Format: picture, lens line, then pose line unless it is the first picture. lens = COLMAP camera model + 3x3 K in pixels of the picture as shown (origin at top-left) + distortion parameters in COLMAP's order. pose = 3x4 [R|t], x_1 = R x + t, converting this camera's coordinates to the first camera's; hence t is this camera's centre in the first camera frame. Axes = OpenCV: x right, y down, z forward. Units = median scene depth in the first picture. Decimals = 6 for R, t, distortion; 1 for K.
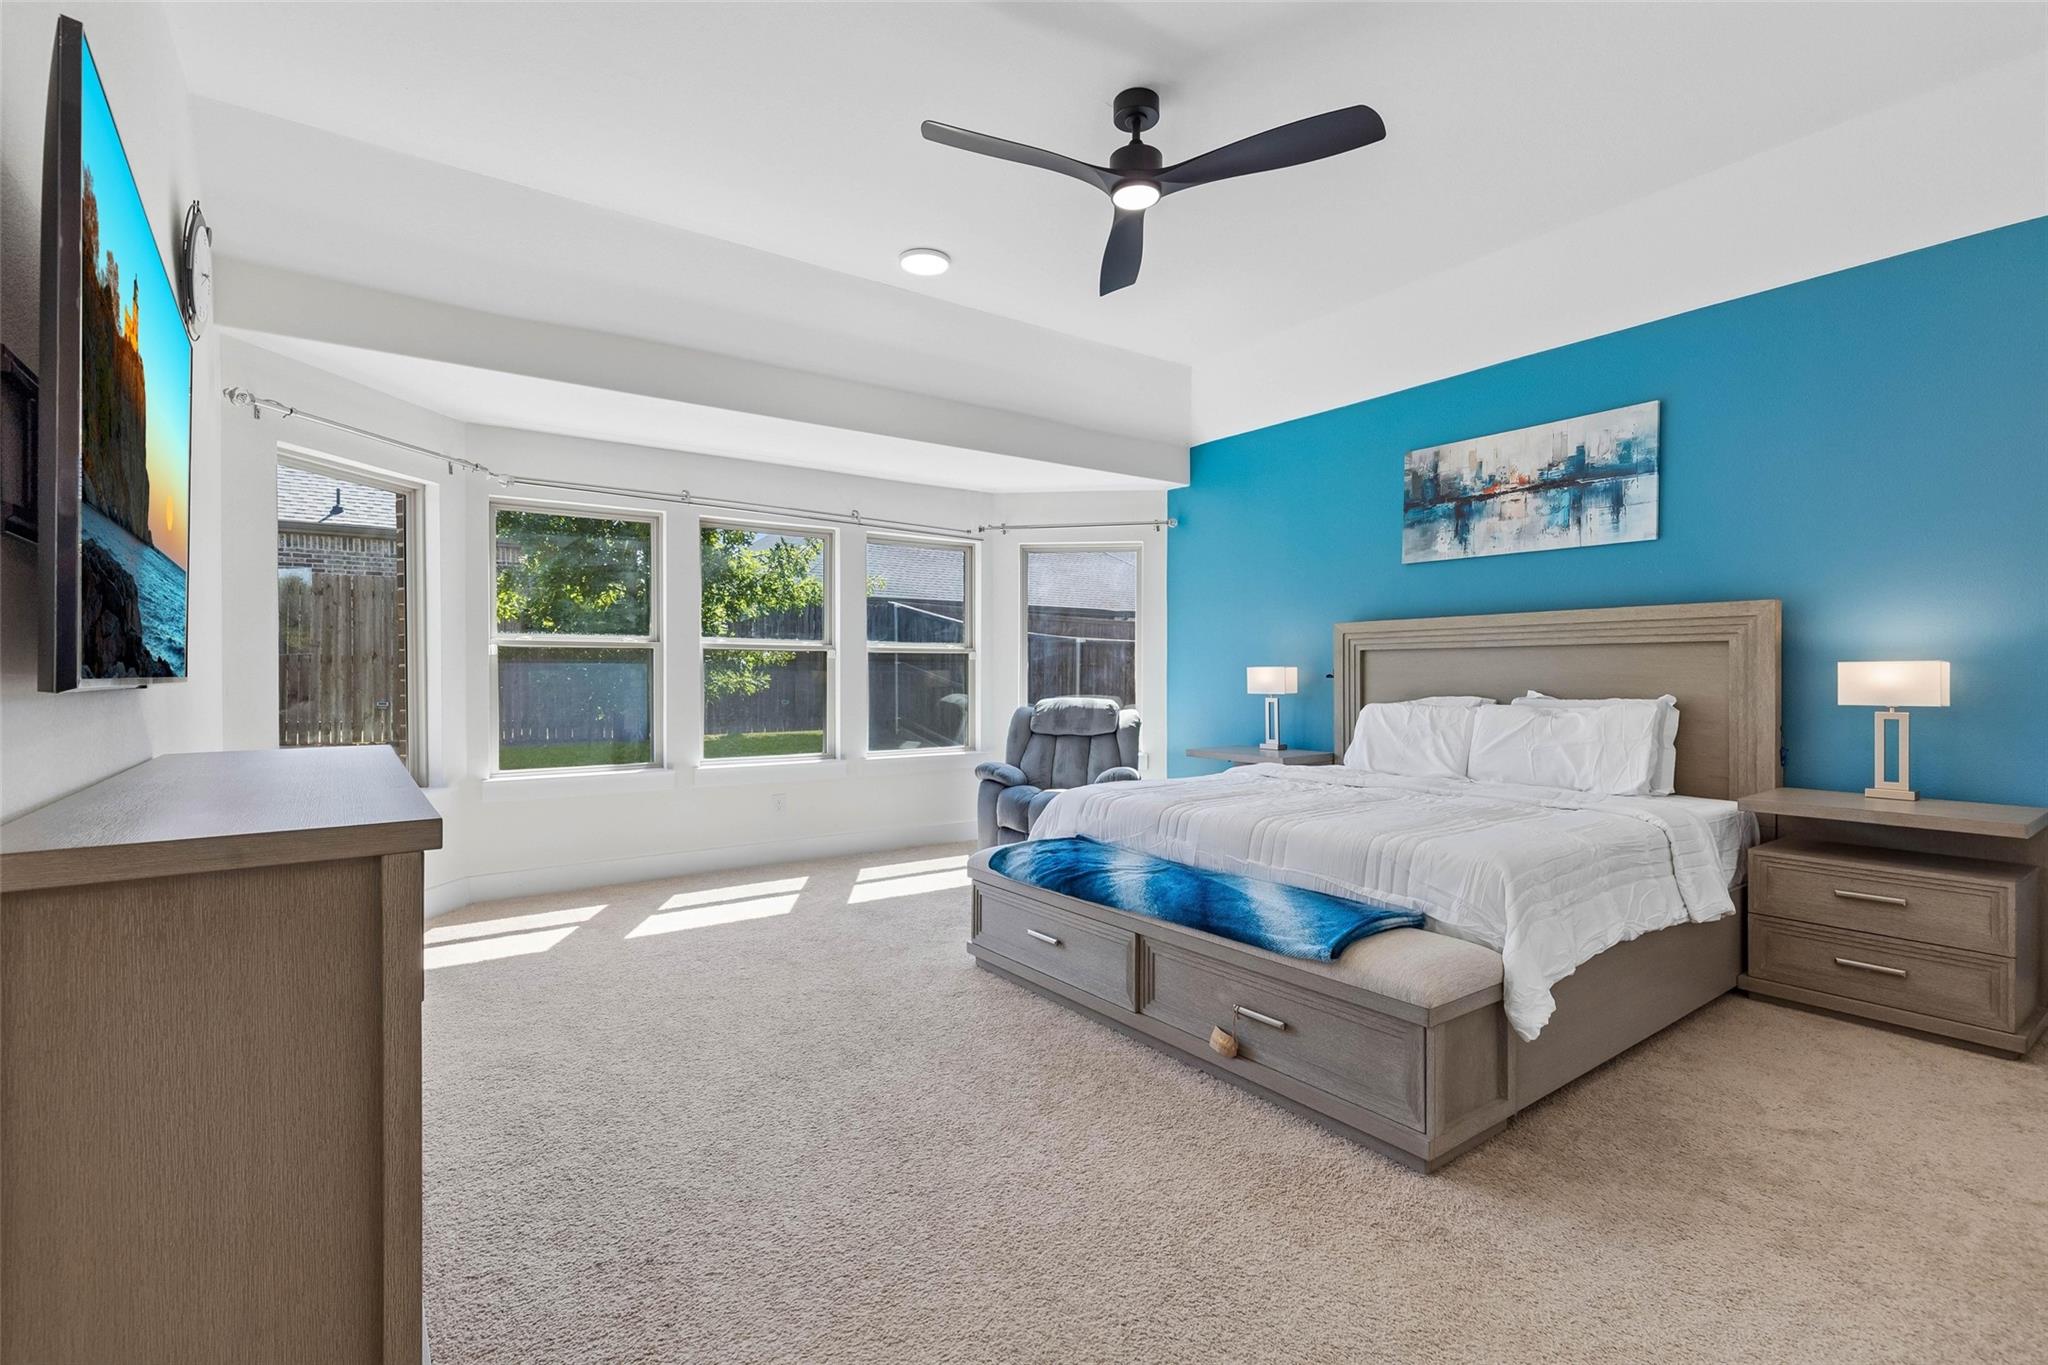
lens RADIAL K [[924.7, 0, 1027.9], [0, 924.7, 673.4], [0, 0, 1]] dist [0.013371, 0.000338]
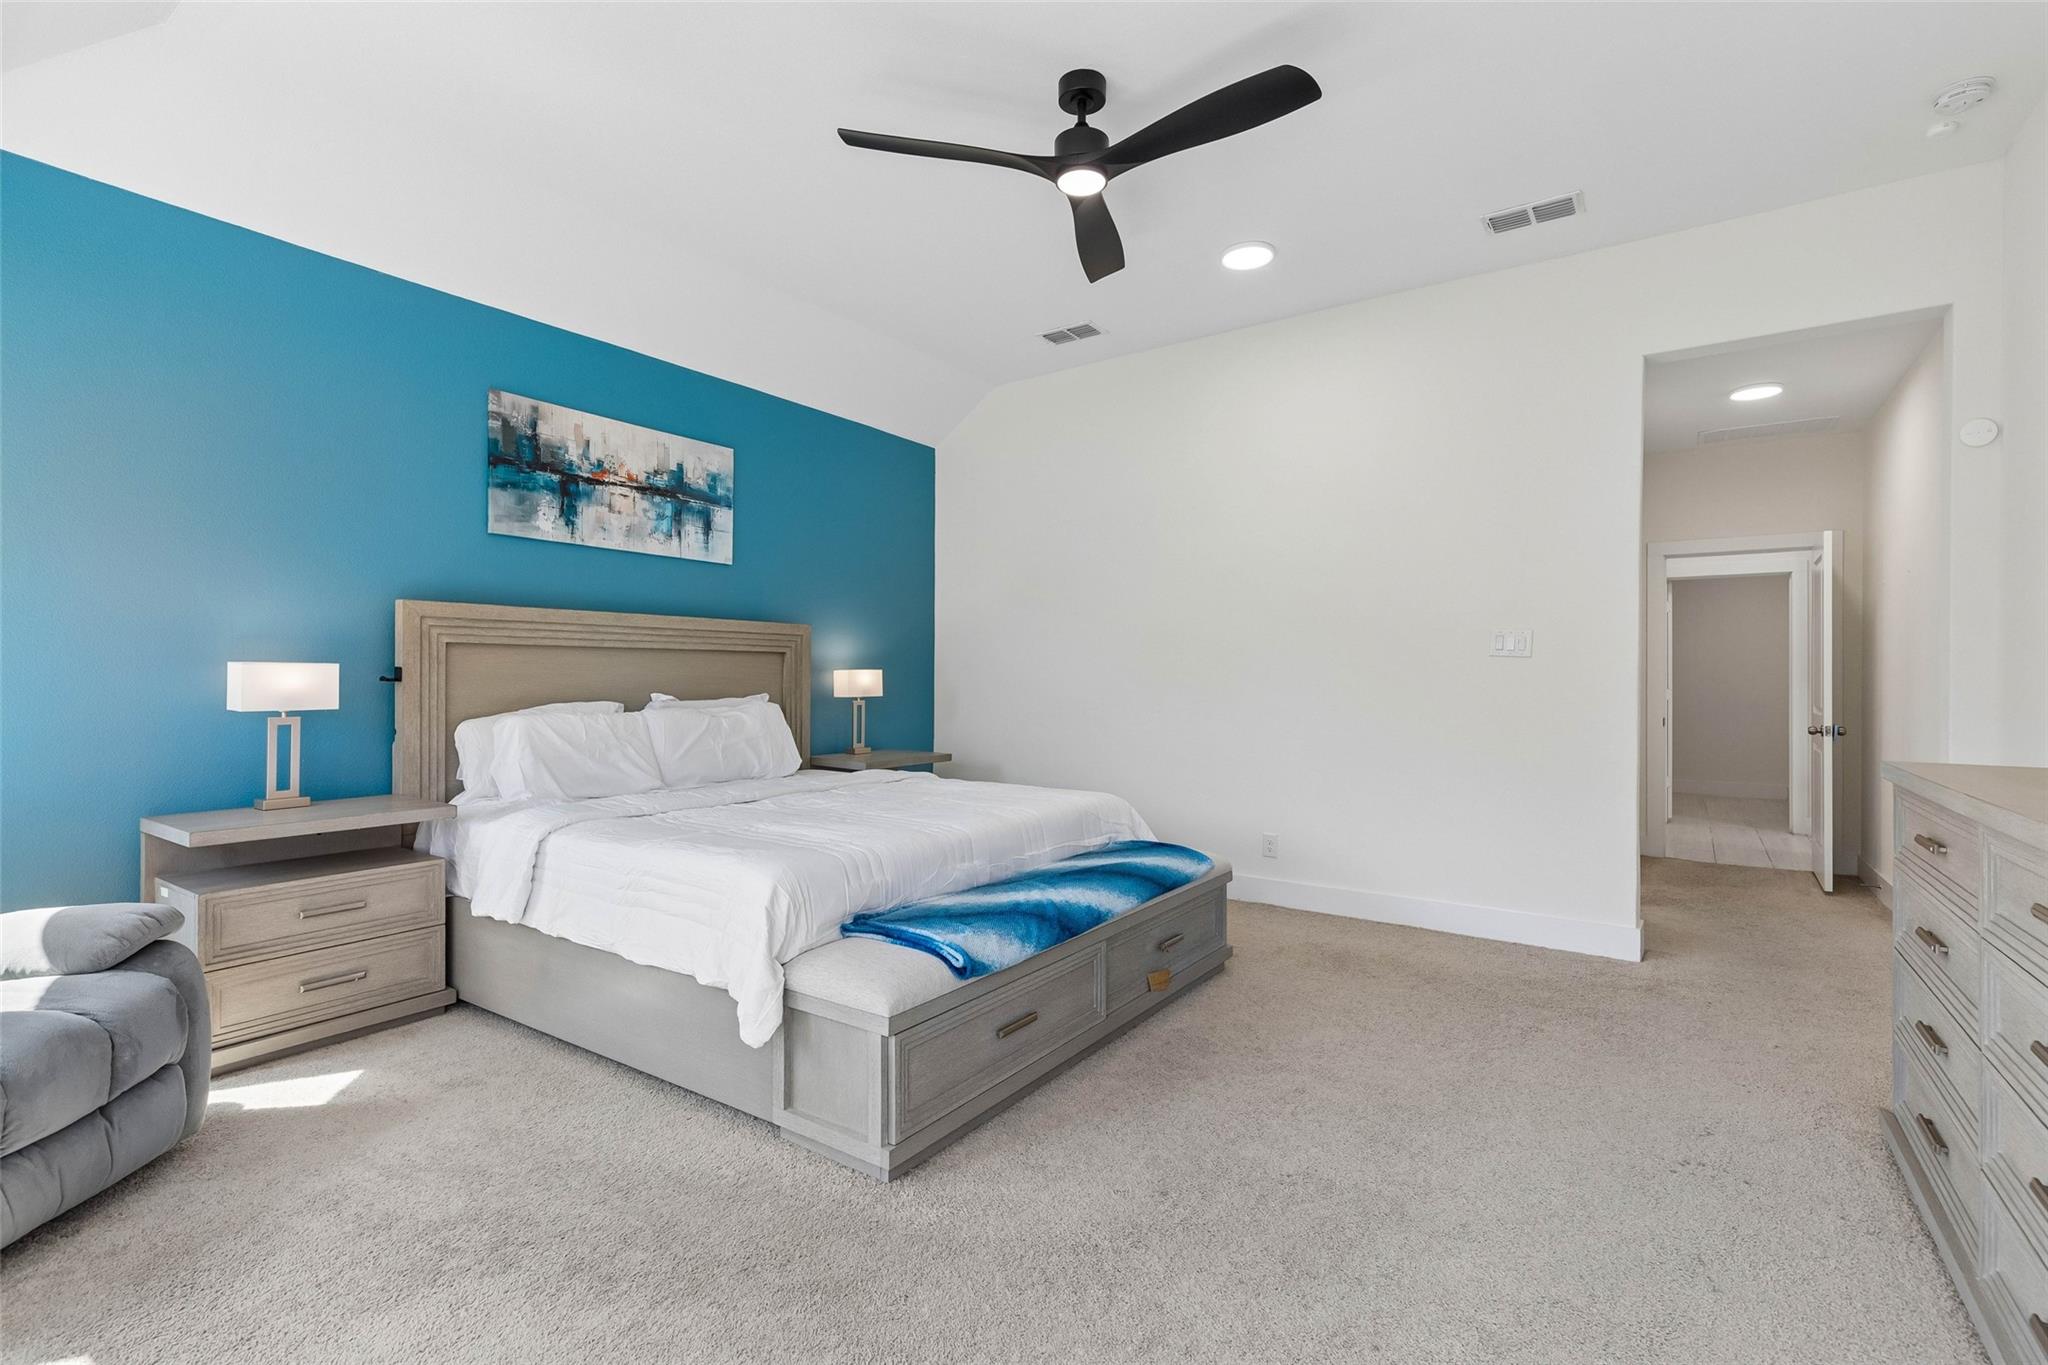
lens RADIAL K [[924.7, 0, 1027.9], [0, 924.7, 673.4], [0, 0, 1]] dist [0.013371, 0.000338]
pose [[-0.322136, 0.009972, 0.946641, -0.511191], [0.002776, 0.999950, -0.009589, 0.007632], [-0.946689, -0.000461, -0.322148, 0.908838]]
